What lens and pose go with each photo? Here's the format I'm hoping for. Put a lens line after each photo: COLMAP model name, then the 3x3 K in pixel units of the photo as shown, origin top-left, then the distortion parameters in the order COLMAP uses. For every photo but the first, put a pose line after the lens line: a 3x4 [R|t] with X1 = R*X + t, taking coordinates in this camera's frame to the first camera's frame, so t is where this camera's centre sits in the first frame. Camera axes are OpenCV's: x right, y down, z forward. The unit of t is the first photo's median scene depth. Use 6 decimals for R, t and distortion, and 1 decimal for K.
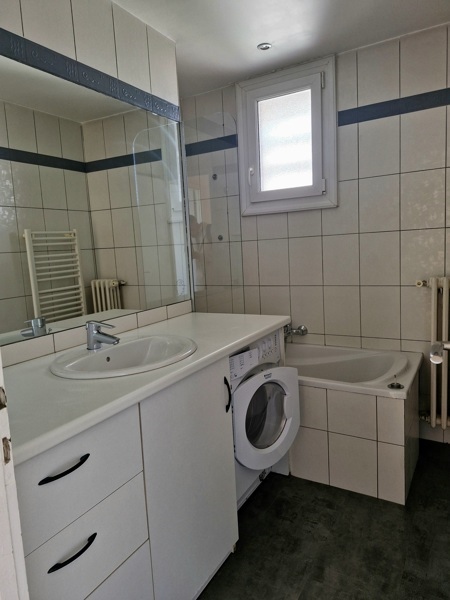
lens RADIAL K [[413.6, 0, 225.2], [0, 413.6, 297.8], [0, 0, 1]] dist [0.051643, -0.043509]
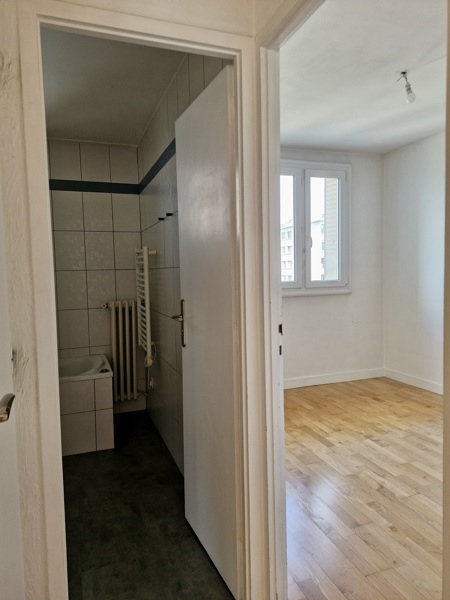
lens RADIAL K [[413.6, 0, 212.0], [0, 413.6, 277.1], [0, 0, 1]] dist [0.051643, -0.043509]
pose [[0.654278, 0.029645, 0.755673, -0.487320], [0.081439, 0.990659, -0.109375, 0.070585], [-0.751856, 0.133103, 0.645752, -0.318504]]
